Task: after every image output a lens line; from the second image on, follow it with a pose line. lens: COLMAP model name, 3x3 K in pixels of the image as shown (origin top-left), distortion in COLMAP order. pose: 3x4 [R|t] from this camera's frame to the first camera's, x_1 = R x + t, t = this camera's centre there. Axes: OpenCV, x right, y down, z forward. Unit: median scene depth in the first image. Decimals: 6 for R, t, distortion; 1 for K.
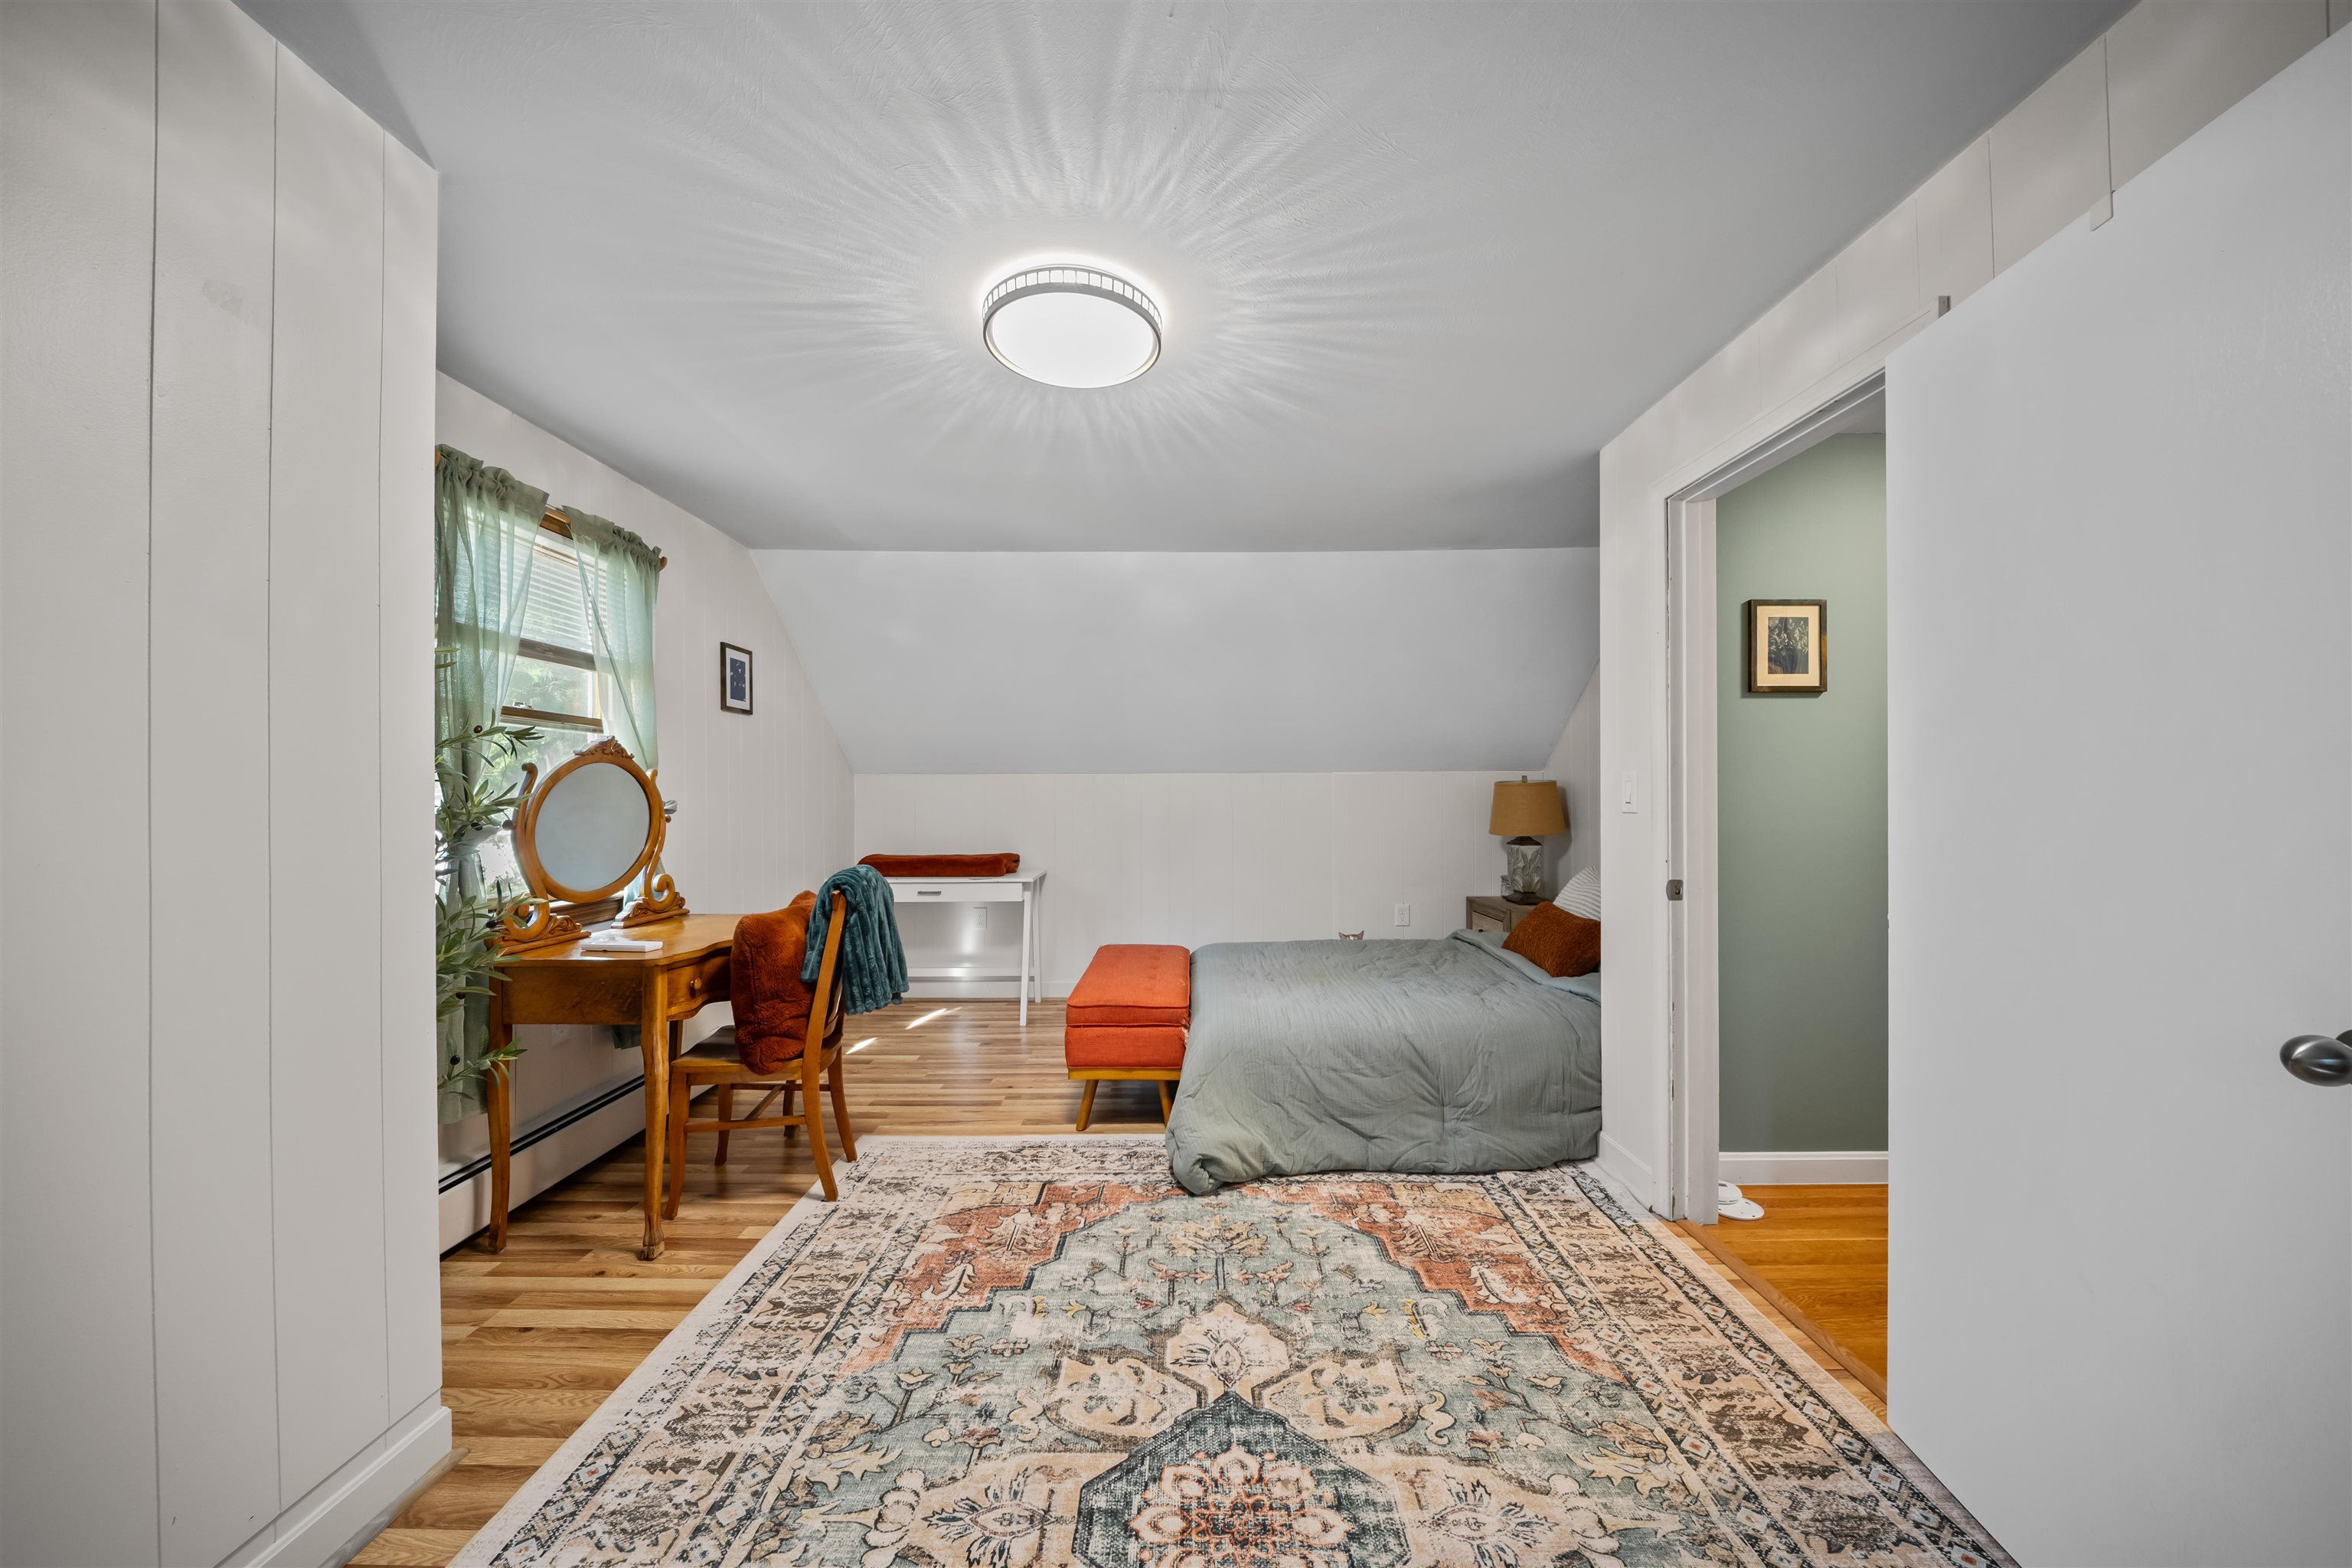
lens RADIAL K [[843.2, 0, 1178.3], [0, 843.2, 786.2], [0, 0, 1]] dist [0.003415, -0.005350]
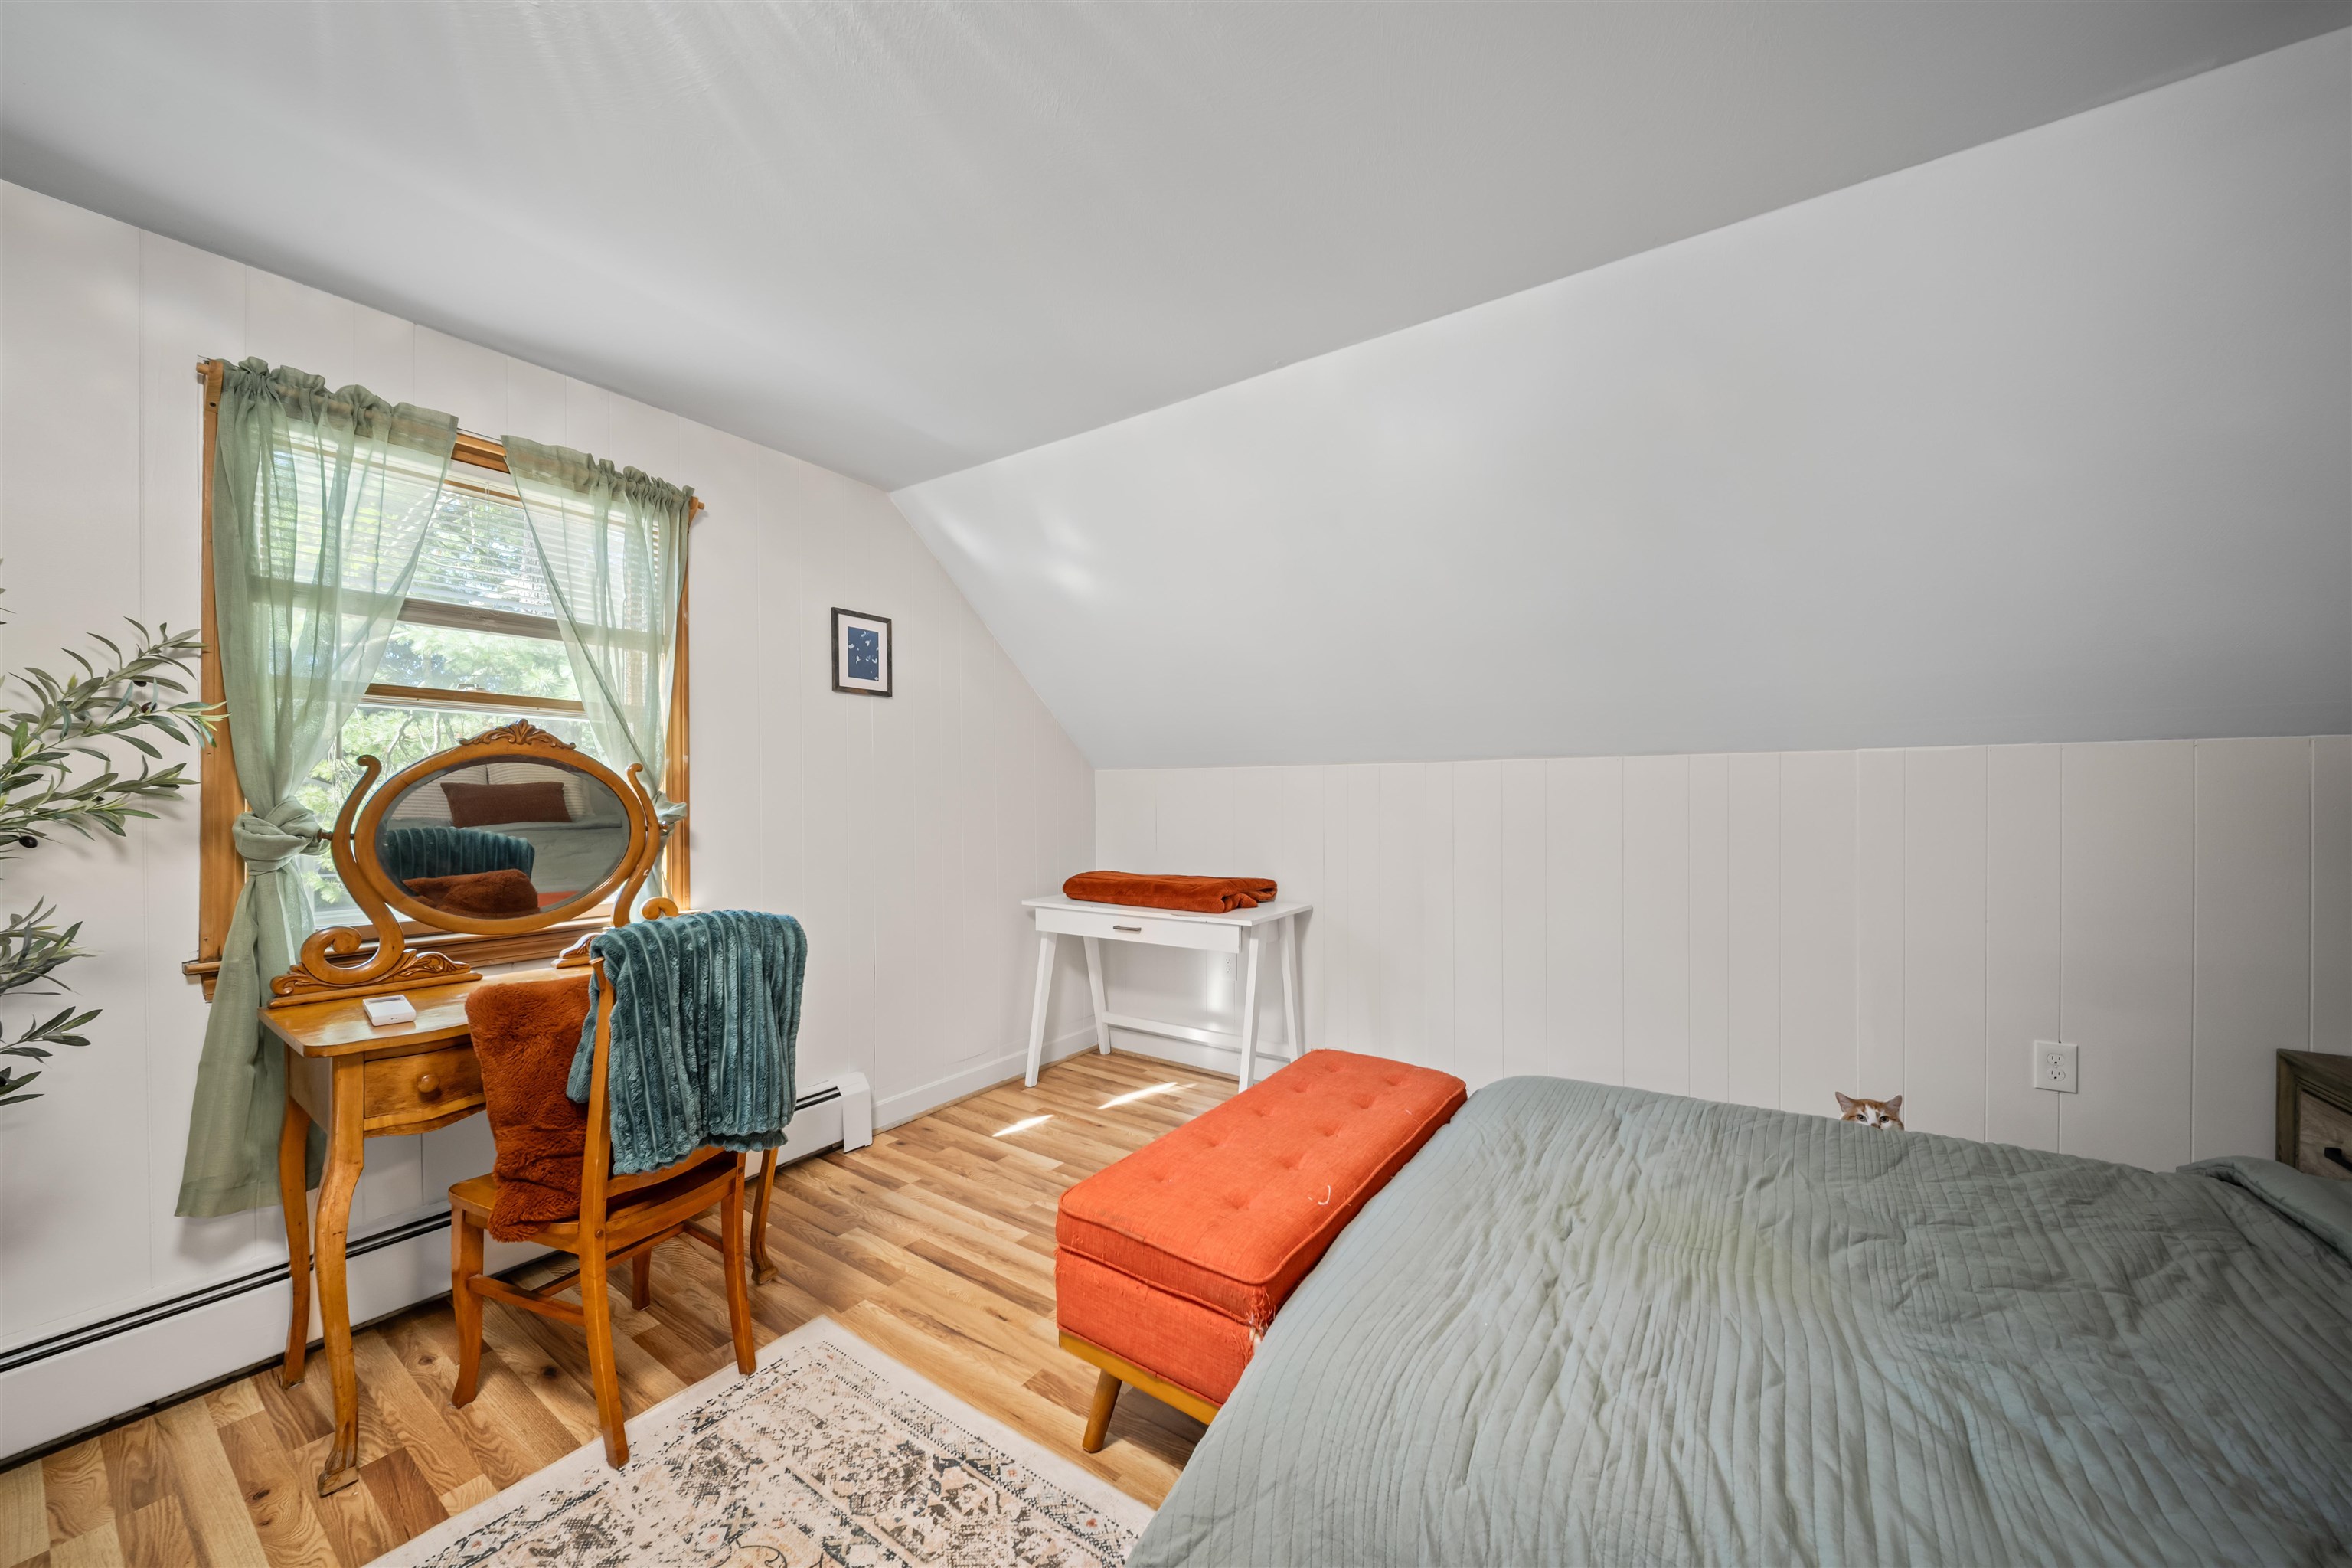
lens RADIAL K [[843.2, 0, 1151.9], [0, 843.2, 801.0], [0, 0, 1]] dist [0.003415, -0.005350]
pose [[0.822577, 0.001671, -0.568652, 0.225855], [0.007628, 0.999873, 0.013971, 0.008021], [0.568603, -0.015830, 0.822460, 0.665135]]
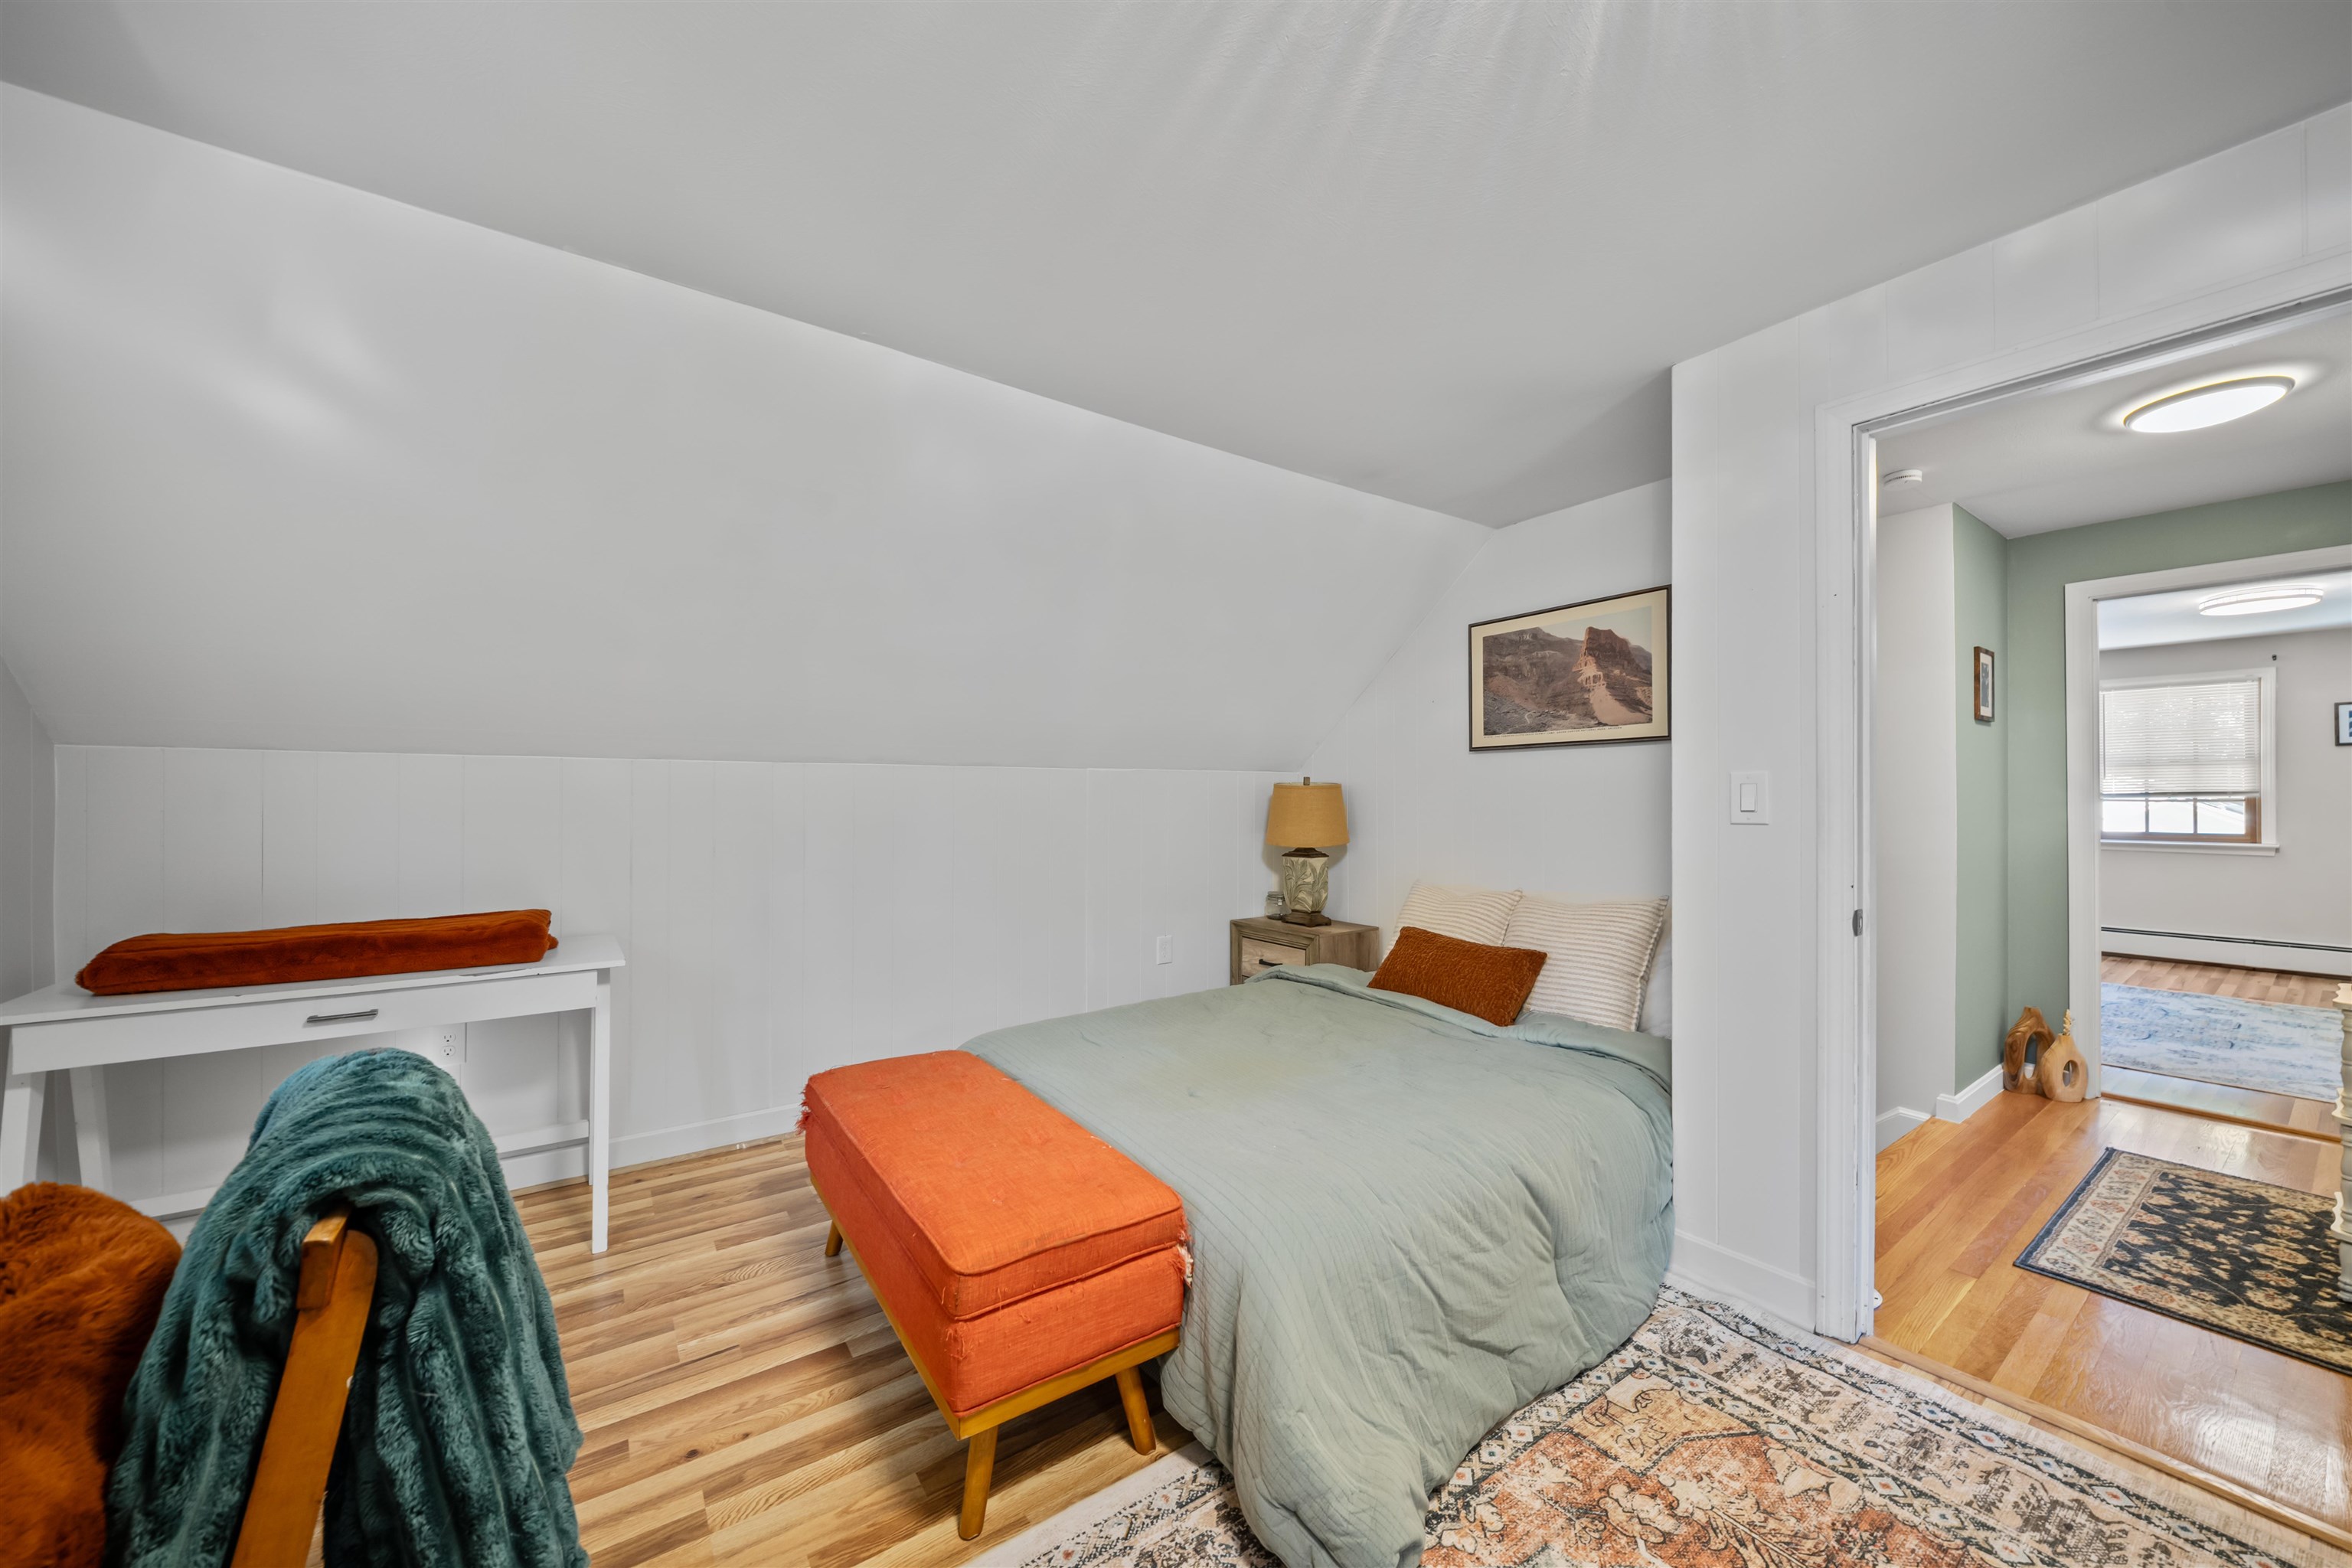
lens RADIAL K [[843.2, 0, 1195.0], [0, 843.2, 790.0], [0, 0, 1]] dist [0.003415, -0.005350]
pose [[0.804251, 0.008984, 0.594222, -0.320812], [-0.010919, 0.999940, -0.000339, 0.005433], [-0.594189, -0.006216, 0.804301, 0.621323]]
